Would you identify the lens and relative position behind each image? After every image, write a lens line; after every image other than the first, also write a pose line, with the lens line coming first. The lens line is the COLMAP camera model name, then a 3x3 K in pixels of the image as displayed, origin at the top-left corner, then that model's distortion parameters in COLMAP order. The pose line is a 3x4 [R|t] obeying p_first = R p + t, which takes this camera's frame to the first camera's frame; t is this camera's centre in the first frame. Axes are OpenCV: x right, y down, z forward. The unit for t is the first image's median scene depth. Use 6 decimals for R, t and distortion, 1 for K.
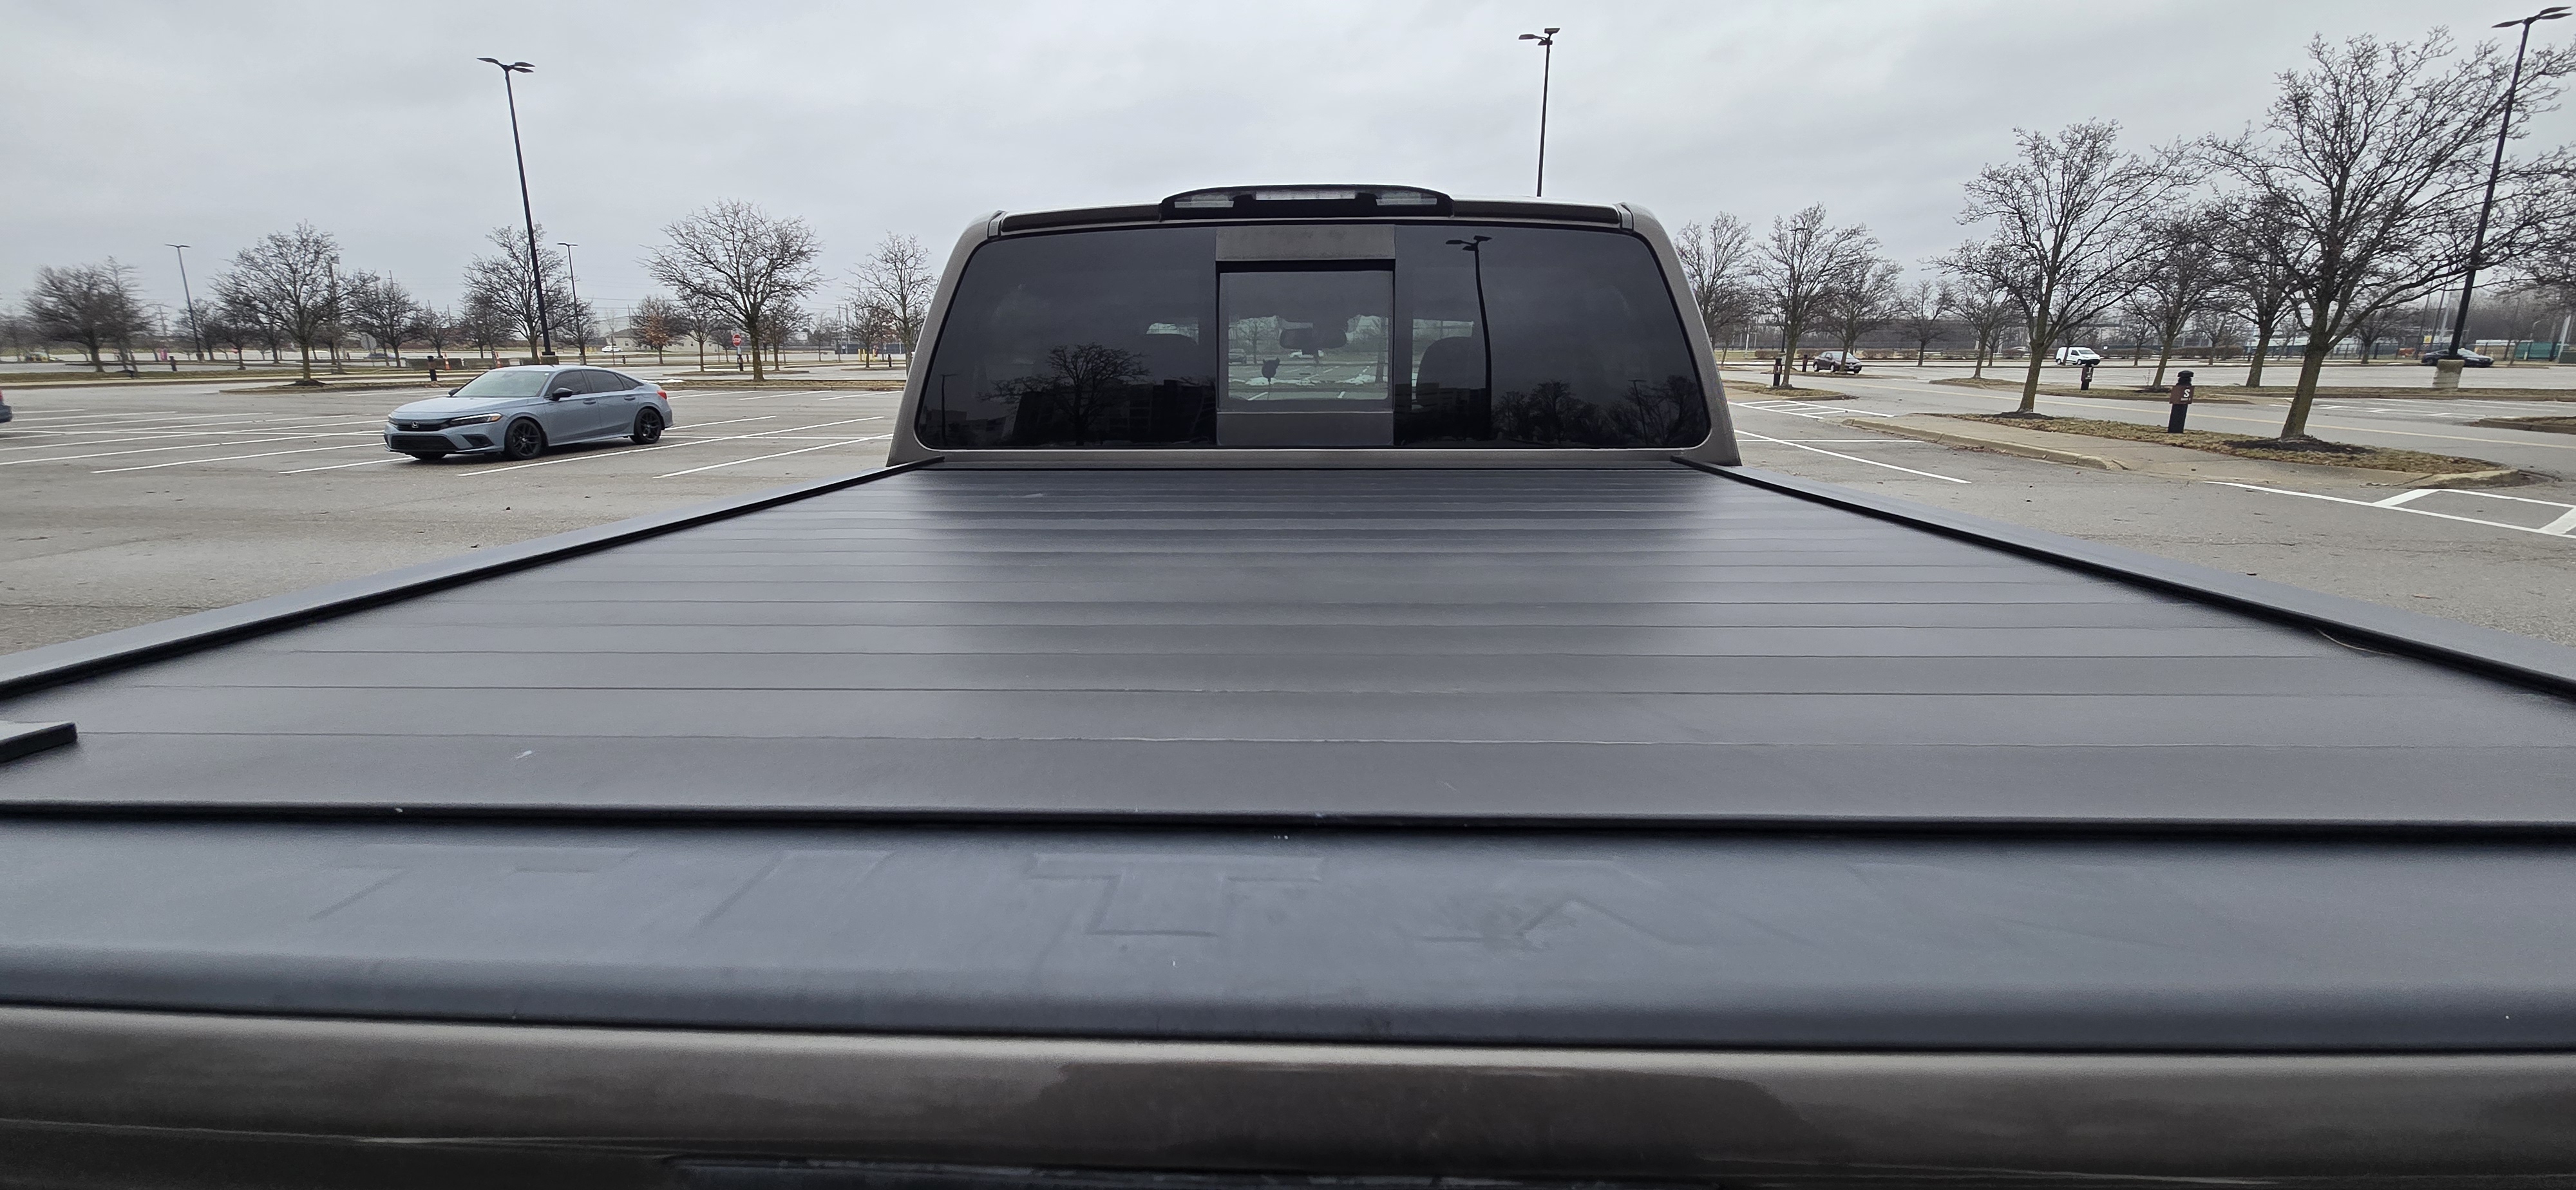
lens RADIAL K [[1051.2, 0, 1280.5], [0, 1051.2, 597.1], [0, 0, 1]] dist [0.002554, -0.000671]
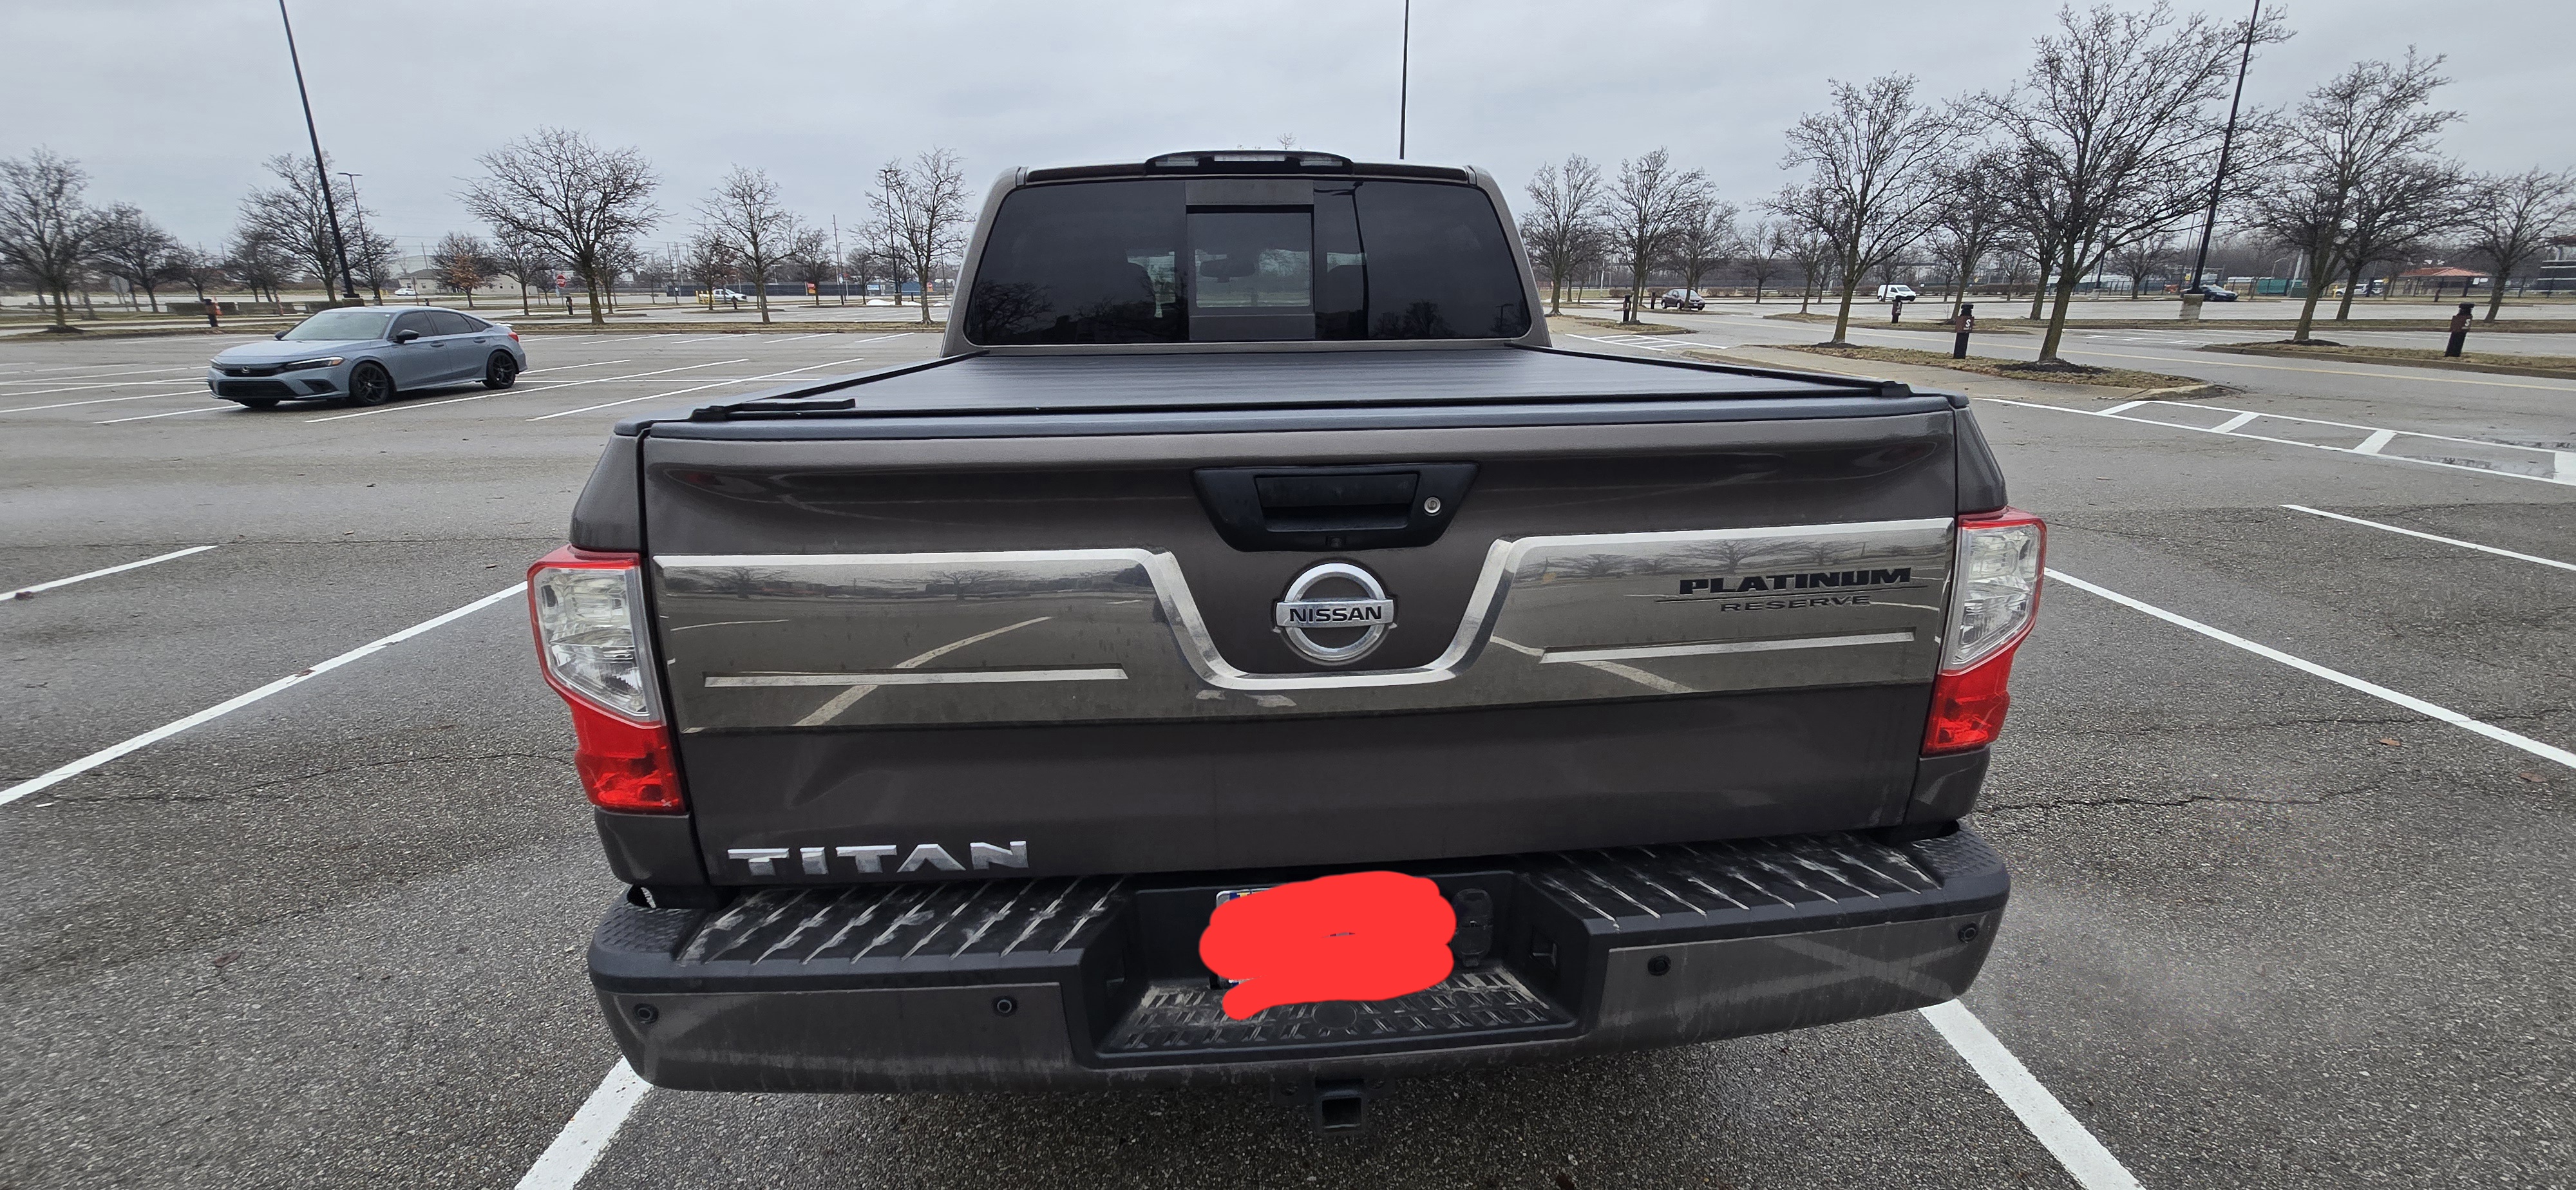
lens RADIAL K [[1051.2, 0, 1279.0], [0, 1051.2, 597.8], [0, 0, 1]] dist [0.002554, -0.000671]
pose [[0.992809, -0.036841, 0.113899, -0.012385], [0.030698, 0.998002, 0.055225, 0.013376], [-0.115706, -0.051331, 0.991956, -0.044754]]
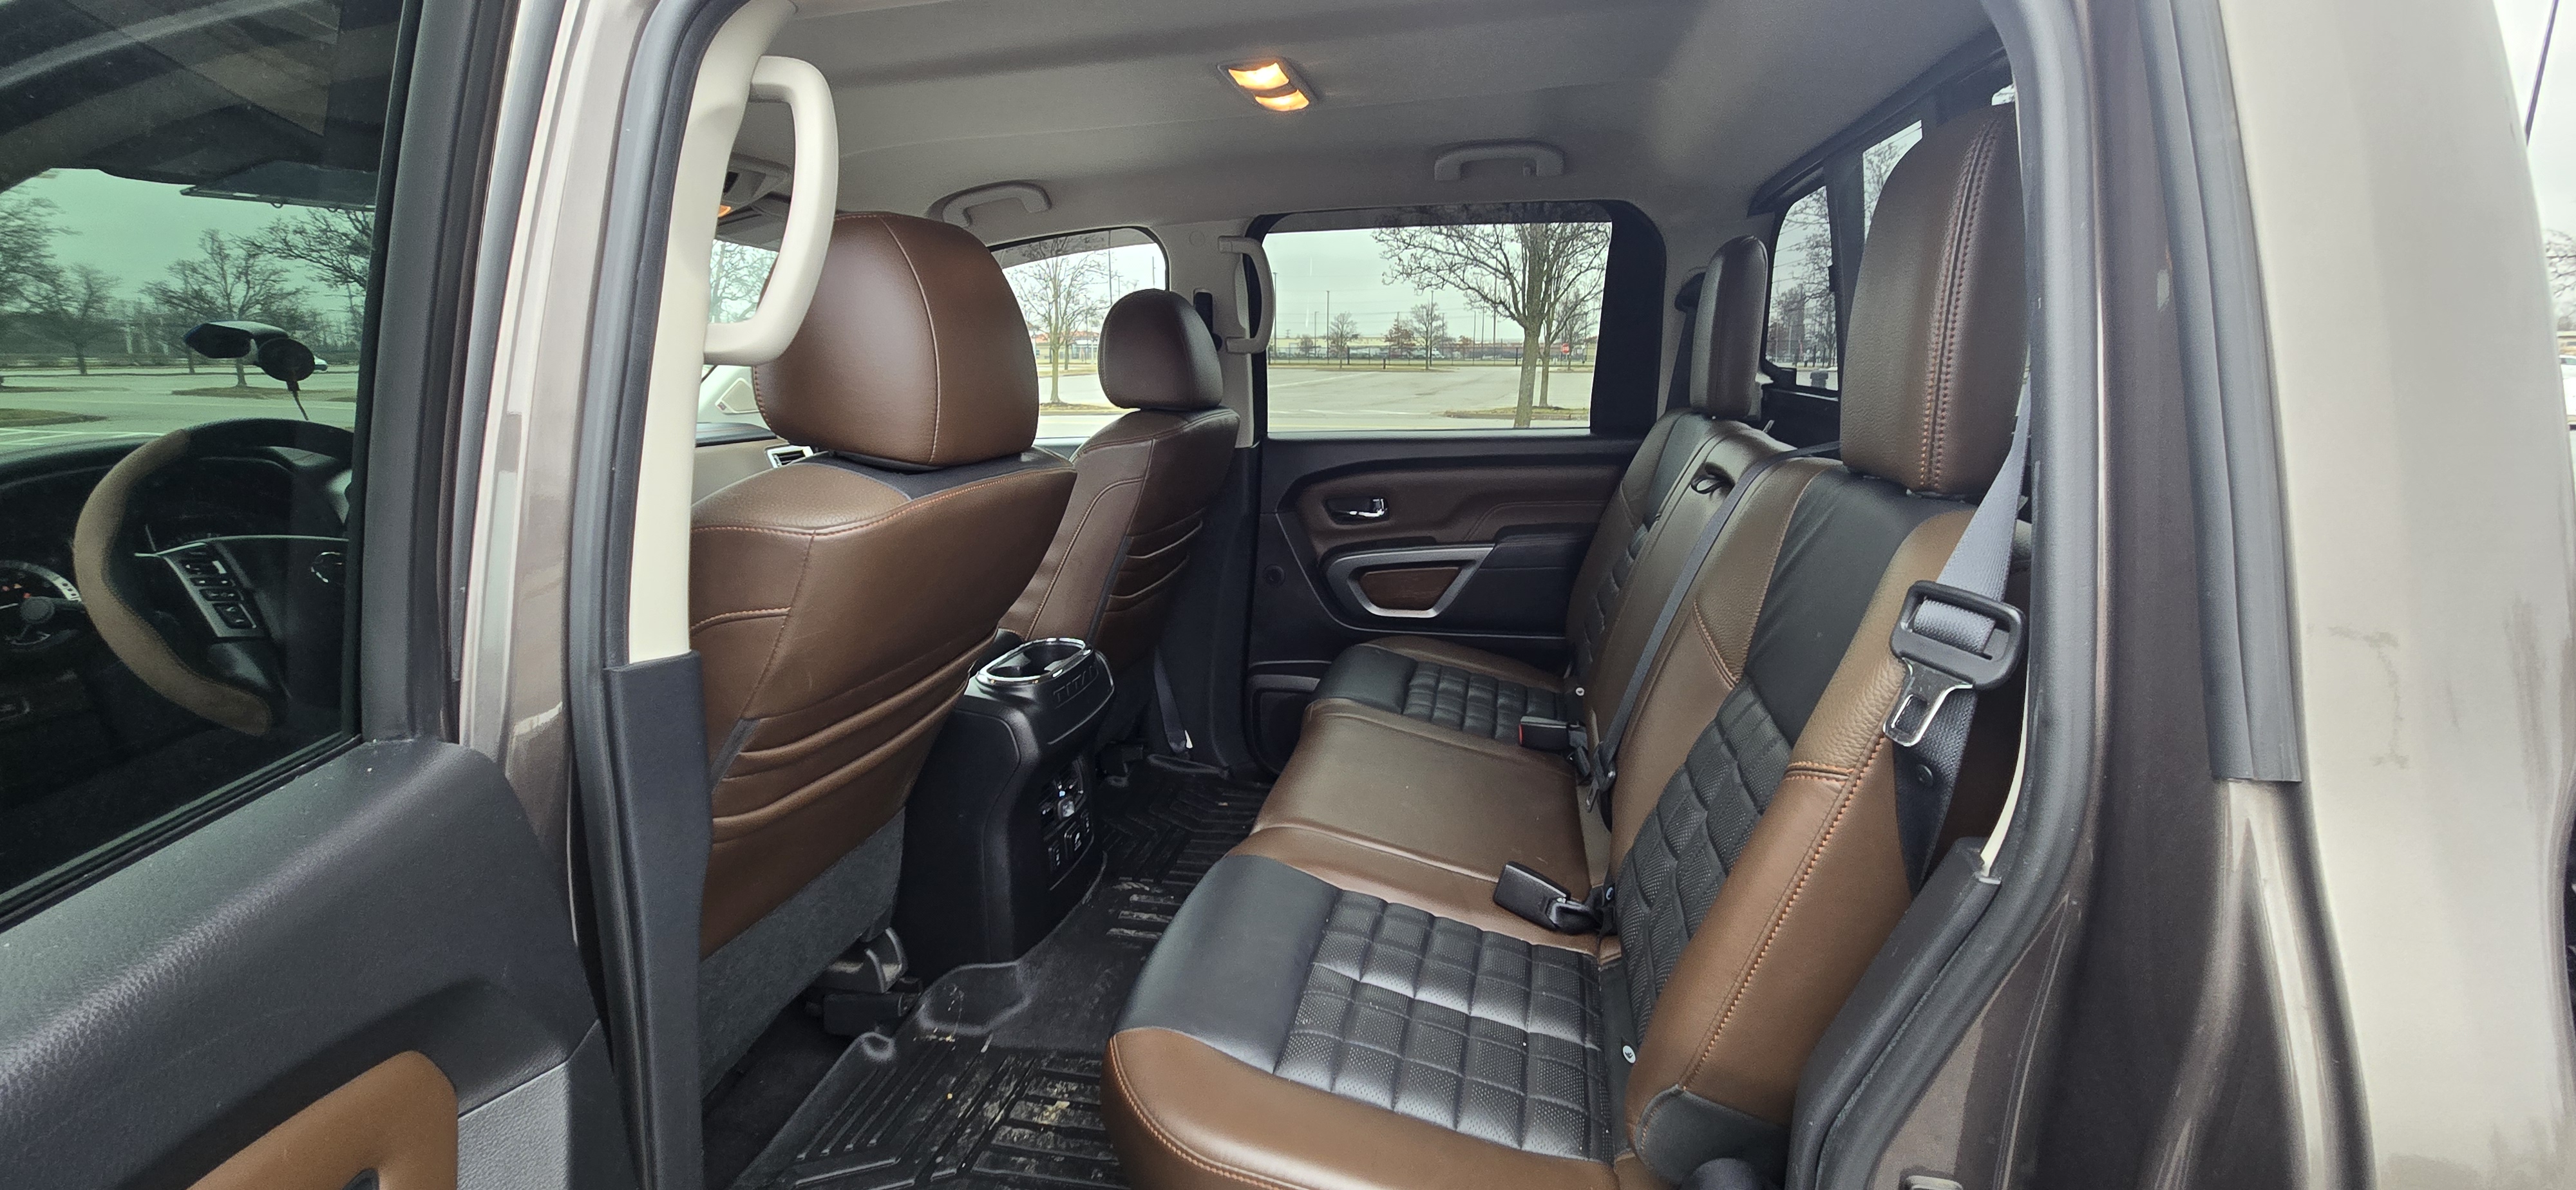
lens RADIAL K [[1051.2, 0, 1291.4], [0, 1051.2, 578.2], [0, 0, 1]] dist [0.002554, -0.000671]
pose [[0.167524, -0.204826, 0.964356, -0.058354], [0.225764, 0.960156, 0.164715, -0.029122], [-0.959670, 0.190123, 0.207091, 0.138883]]
